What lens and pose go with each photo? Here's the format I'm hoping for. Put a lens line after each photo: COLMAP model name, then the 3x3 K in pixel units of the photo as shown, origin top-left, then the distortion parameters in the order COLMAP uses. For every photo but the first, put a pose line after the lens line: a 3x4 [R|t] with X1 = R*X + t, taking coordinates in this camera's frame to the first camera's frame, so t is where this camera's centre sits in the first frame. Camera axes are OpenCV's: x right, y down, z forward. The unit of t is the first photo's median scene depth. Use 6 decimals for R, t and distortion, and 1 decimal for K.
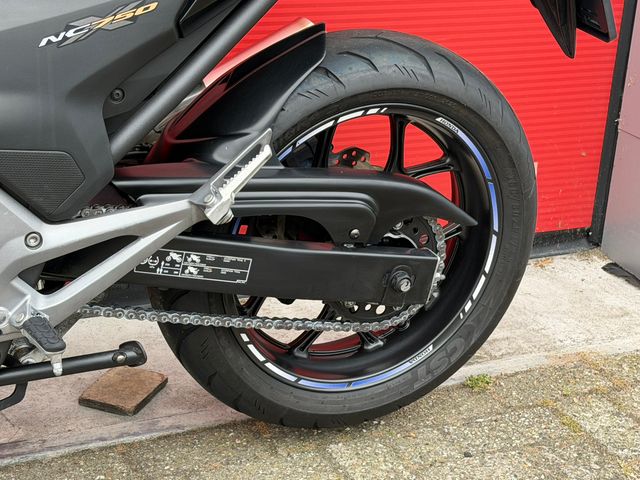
lens RADIAL K [[1345.5, 0, 321.5], [0, 1345.5, 240.9], [0, 0, 1]] dist [0.148893, 0.000000]
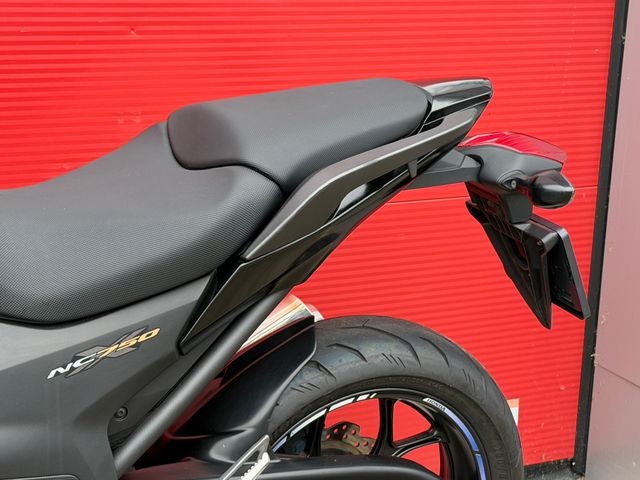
lens RADIAL K [[1345.5, 0, 318.3], [0, 1345.5, 240.0], [0, 0, 1]] dist [0.148893, 0.000000]
pose [[0.999313, -0.031366, 0.019737, -0.012681], [0.033362, 0.993309, -0.110563, -0.101184], [-0.016137, 0.111146, 0.993673, -0.047005]]
